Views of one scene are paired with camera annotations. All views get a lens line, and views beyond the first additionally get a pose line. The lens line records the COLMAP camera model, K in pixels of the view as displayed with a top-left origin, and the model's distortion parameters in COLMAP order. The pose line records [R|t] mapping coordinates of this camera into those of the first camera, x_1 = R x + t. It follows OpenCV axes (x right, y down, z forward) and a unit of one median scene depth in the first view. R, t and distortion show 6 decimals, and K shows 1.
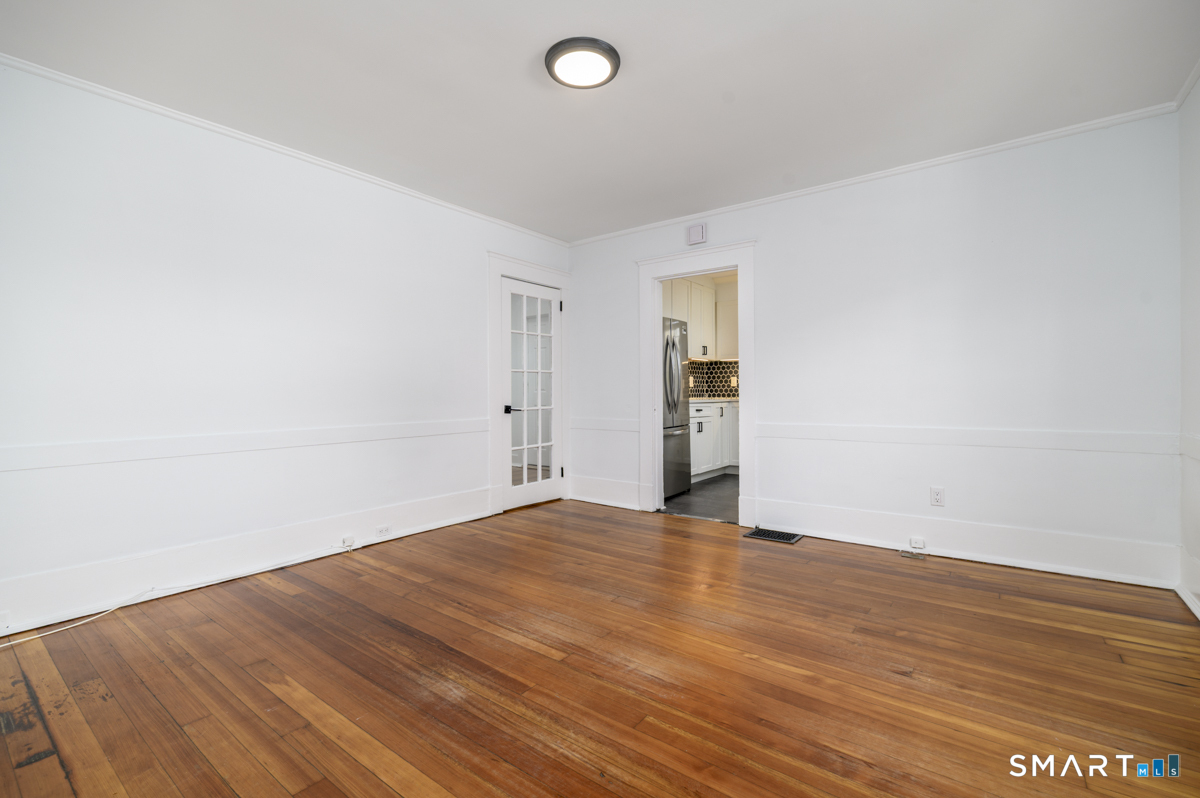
lens RADIAL K [[531.1, 0, 600.4], [0, 531.1, 393.7], [0, 0, 1]] dist [0.002224, 0.000422]
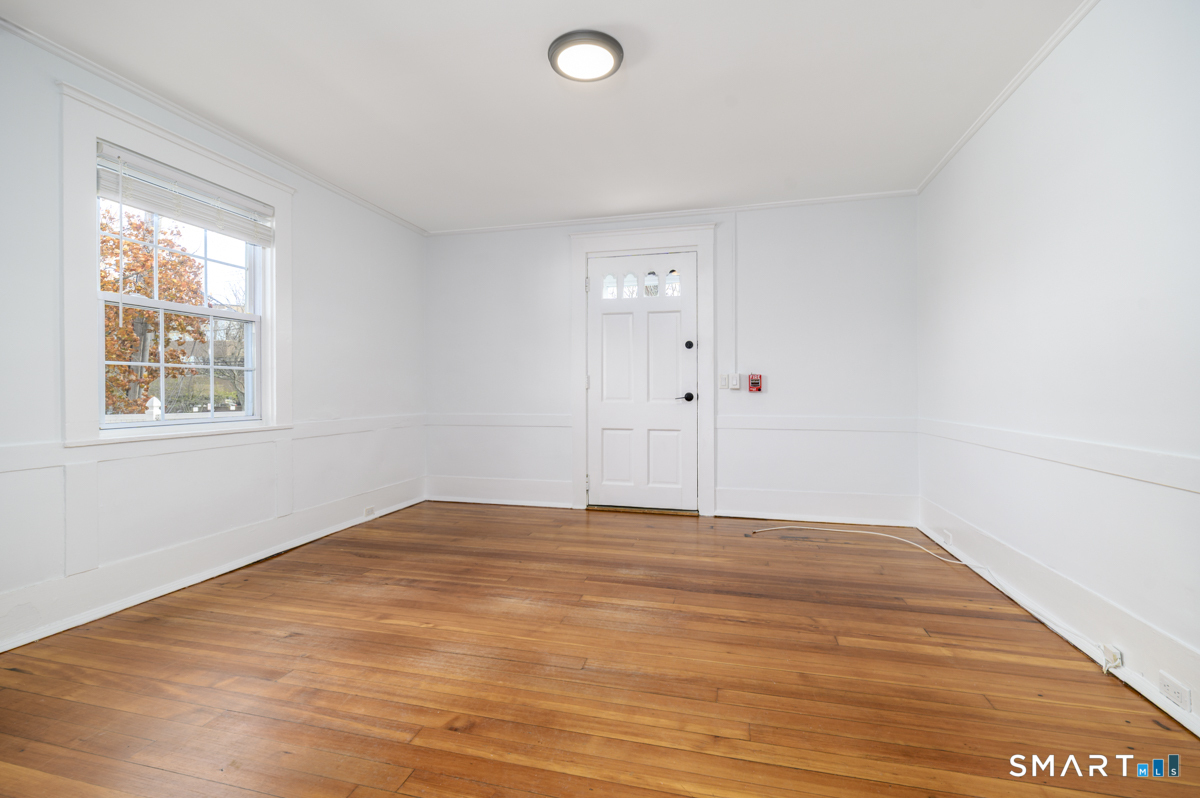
lens RADIAL K [[531.1, 0, 599.6], [0, 531.1, 396.7], [0, 0, 1]] dist [0.002224, 0.000422]
pose [[-0.920784, 0.012097, -0.389884, 0.374732], [0.005862, 0.999835, 0.017176, -0.004639], [0.390028, 0.013530, -0.920704, 2.138097]]
